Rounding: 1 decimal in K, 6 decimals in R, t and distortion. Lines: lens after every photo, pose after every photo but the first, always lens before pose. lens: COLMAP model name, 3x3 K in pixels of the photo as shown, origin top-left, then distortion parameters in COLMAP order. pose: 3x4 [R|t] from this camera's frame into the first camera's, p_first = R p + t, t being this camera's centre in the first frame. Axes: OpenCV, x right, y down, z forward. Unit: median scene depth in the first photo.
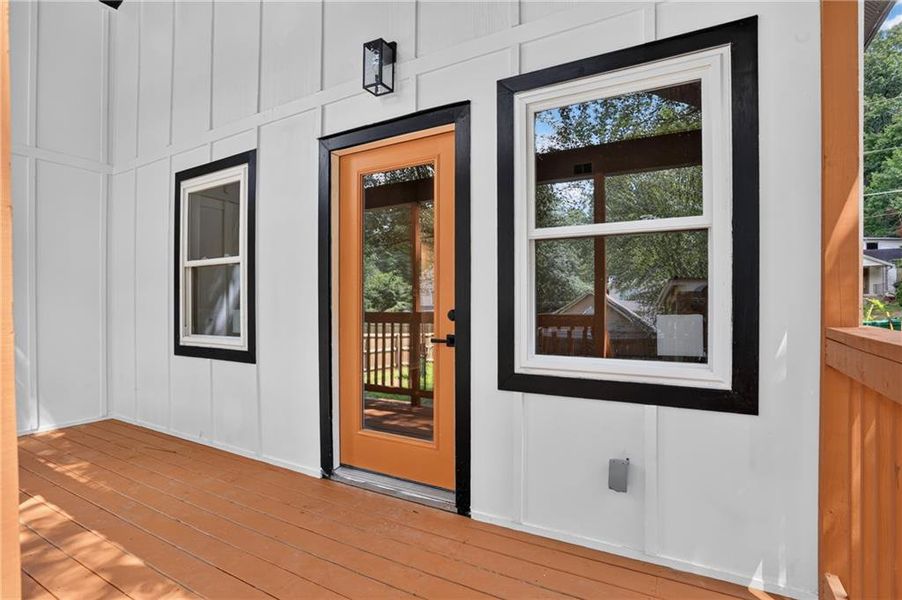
lens RADIAL K [[446.0, 0, 446.0], [0, 446.0, 309.3], [0, 0, 1]] dist [-0.066997, 0.034013]
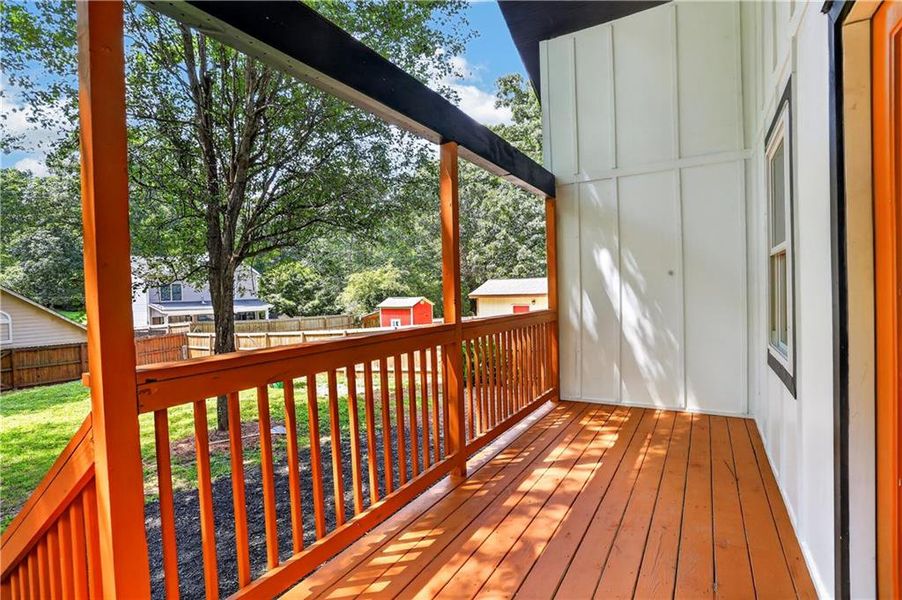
lens RADIAL K [[446.0, 0, 446.0], [0, 446.0, 309.3], [0, 0, 1]] dist [-0.066997, 0.034013]
pose [[-0.016069, 0.048205, -0.998708, 0.230000], [0.015163, 0.998734, 0.047962, -0.054349], [0.999756, -0.014372, -0.016779, 0.494151]]
